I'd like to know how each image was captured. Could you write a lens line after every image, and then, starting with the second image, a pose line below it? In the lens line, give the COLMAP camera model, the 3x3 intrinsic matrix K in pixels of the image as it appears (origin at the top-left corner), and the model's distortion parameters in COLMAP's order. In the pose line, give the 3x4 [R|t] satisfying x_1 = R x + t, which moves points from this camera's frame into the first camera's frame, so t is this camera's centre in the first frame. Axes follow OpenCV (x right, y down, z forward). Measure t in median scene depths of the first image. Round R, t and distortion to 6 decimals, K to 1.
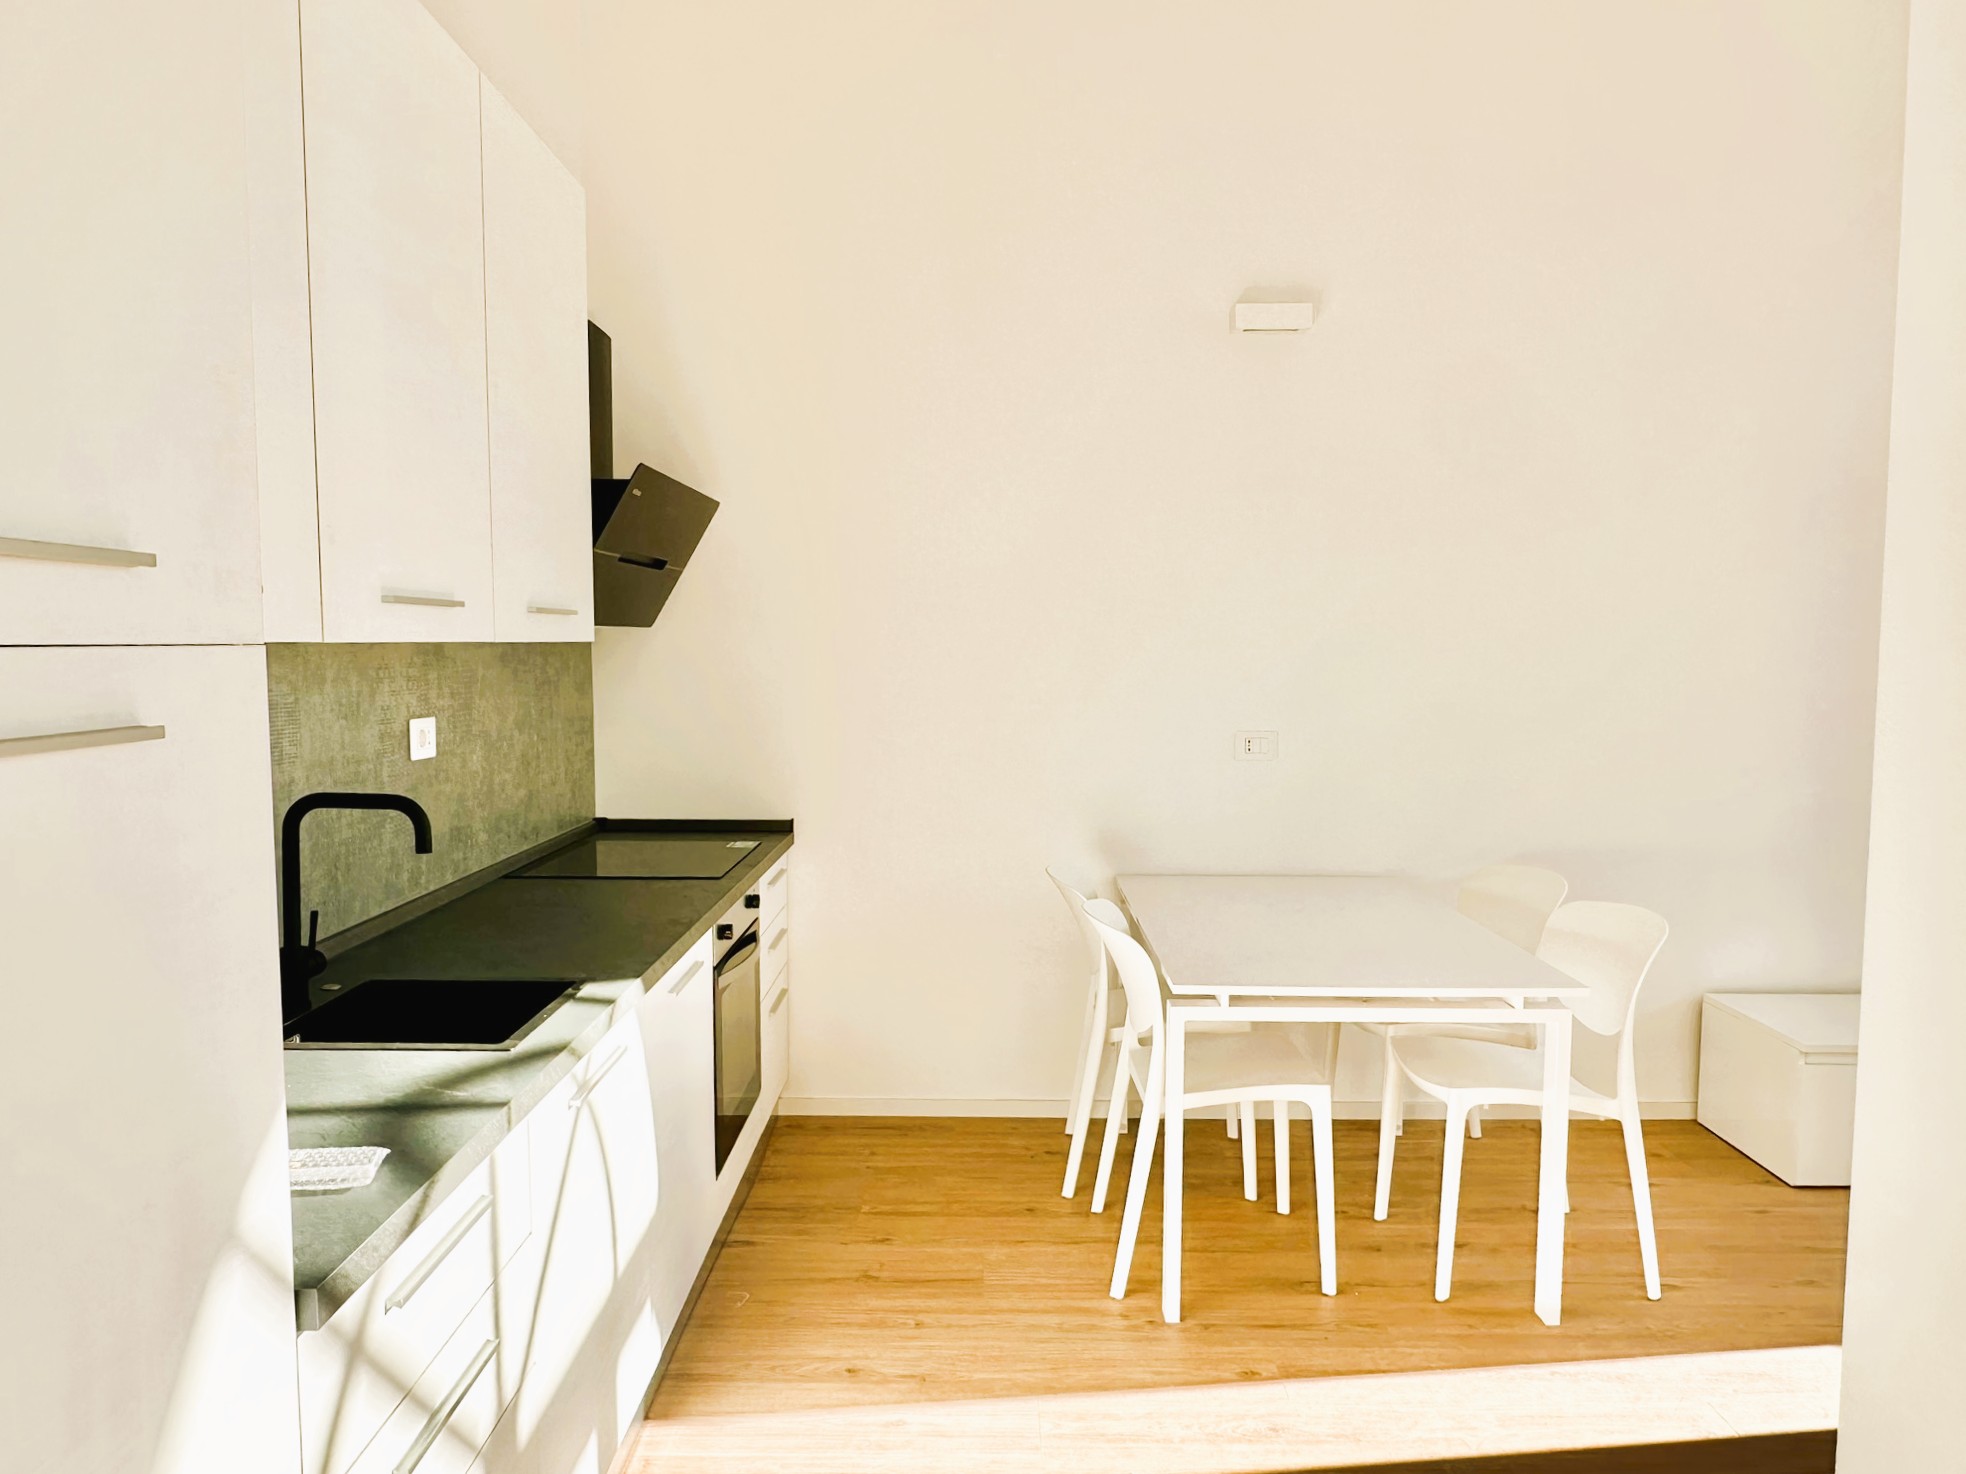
lens RADIAL K [[1299.6, 0, 981.5], [0, 1299.6, 750.7], [0, 0, 1]] dist [-0.001426, -0.000488]
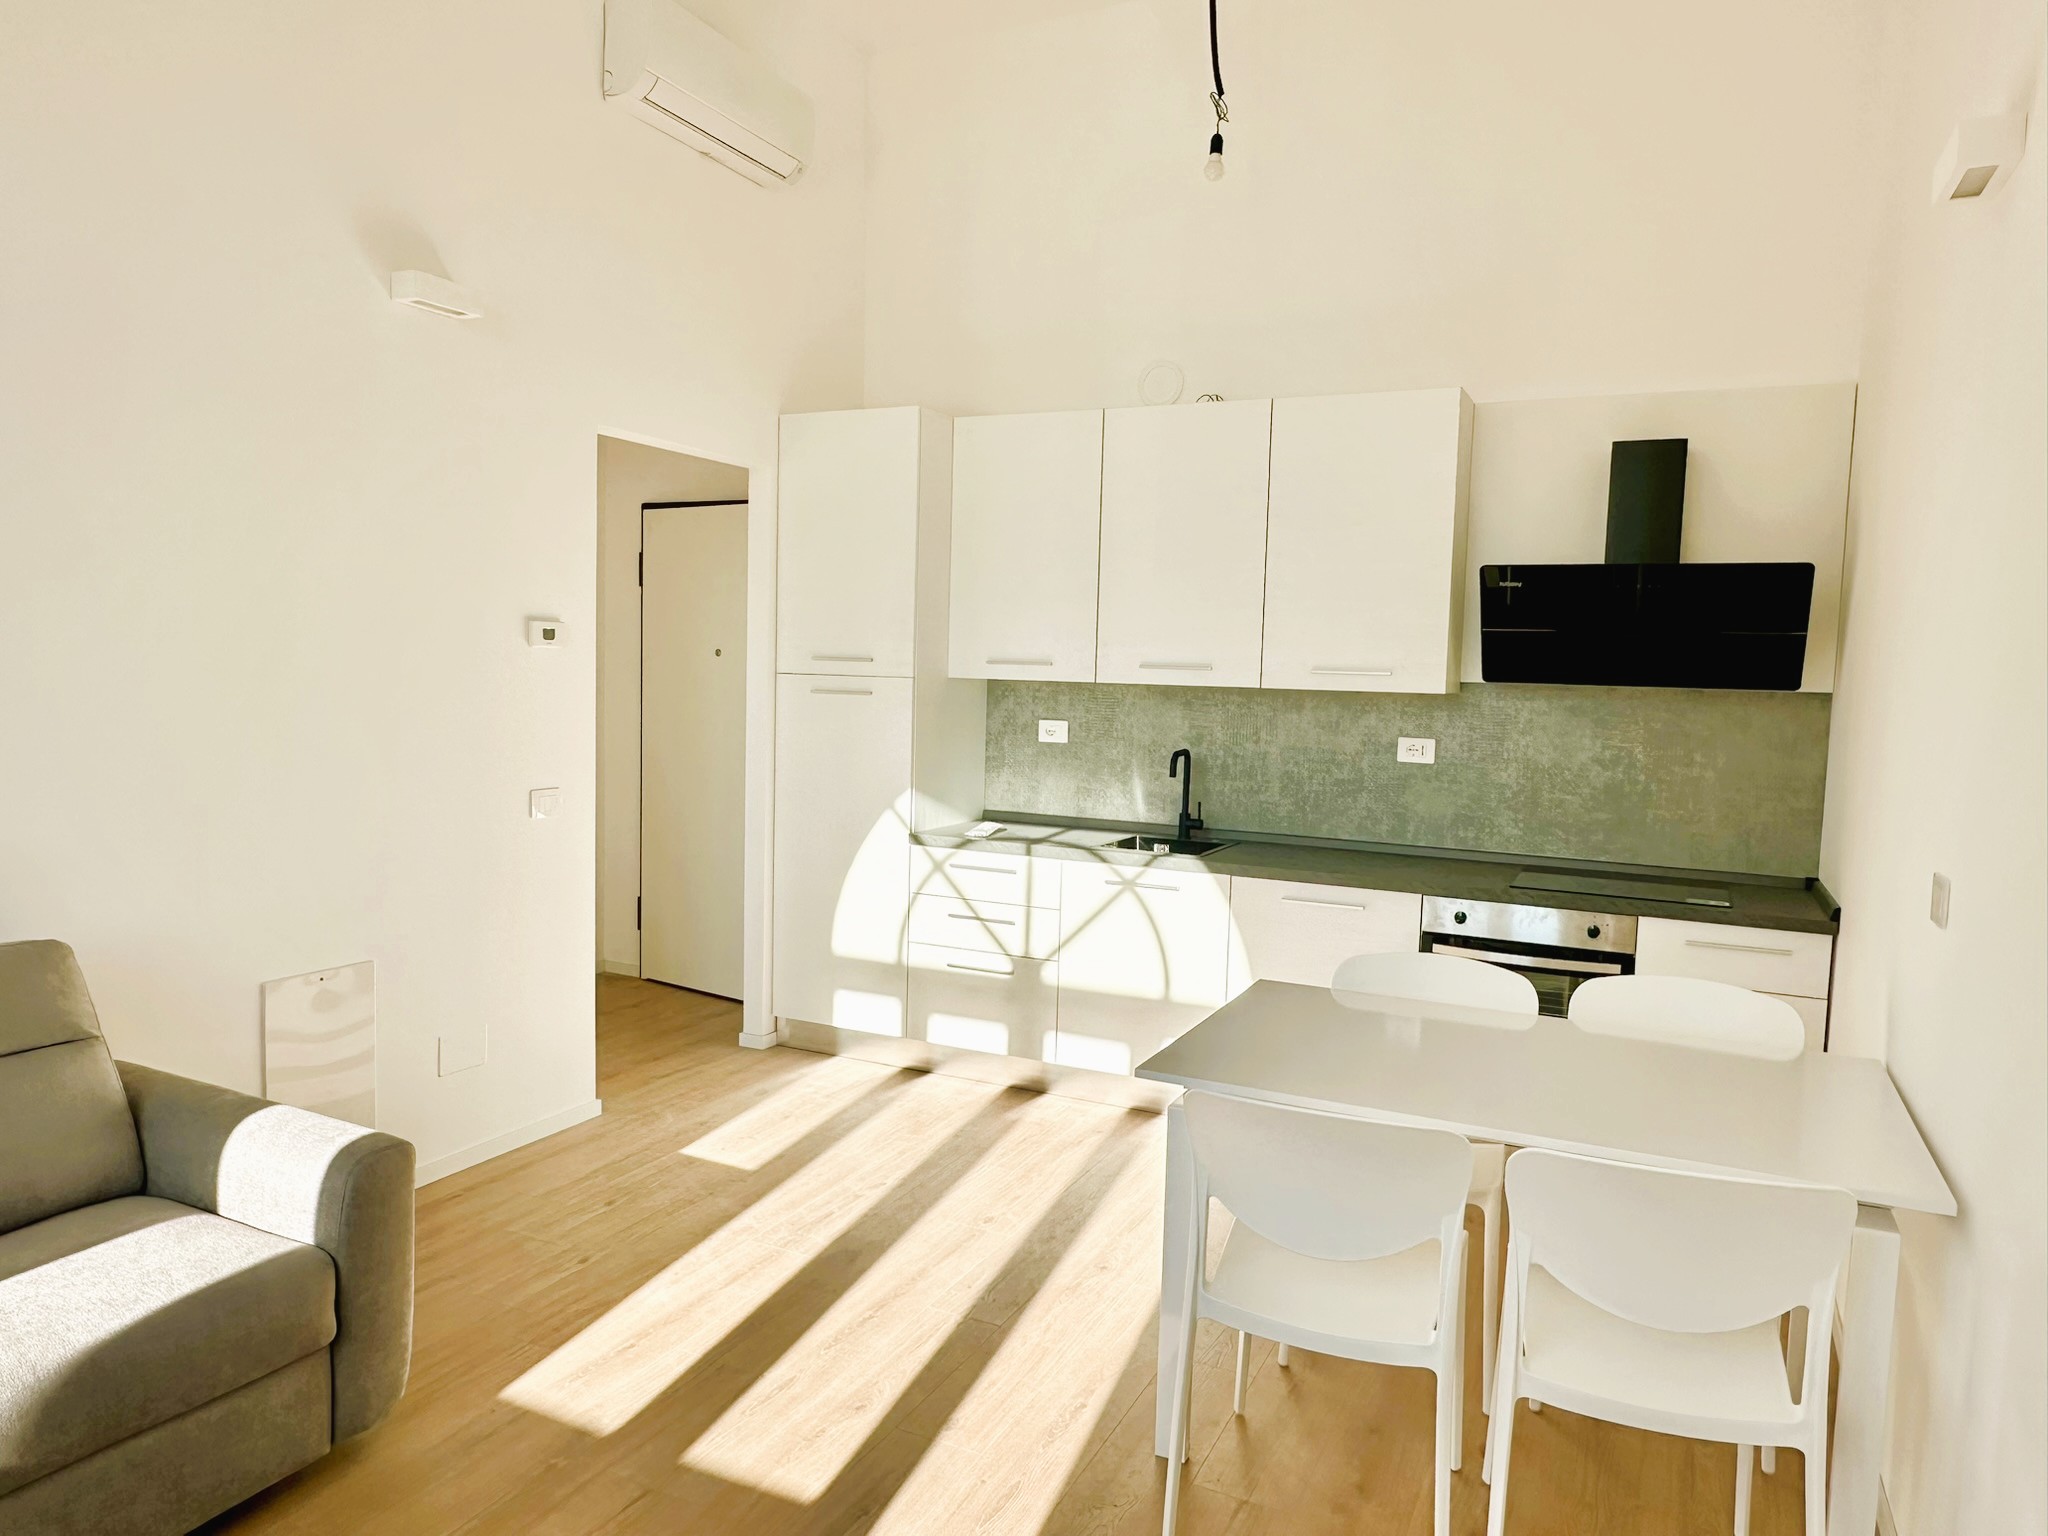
lens RADIAL K [[1353.8, 0, 1022.4], [0, 1353.8, 782.3], [0, 0, 1]] dist [-0.001426, -0.000488]
pose [[-0.434286, 0.059160, -0.898830, 1.540878], [-0.101475, 0.988276, 0.114077, -0.132634], [0.895041, 0.140751, -0.423191, 1.499638]]
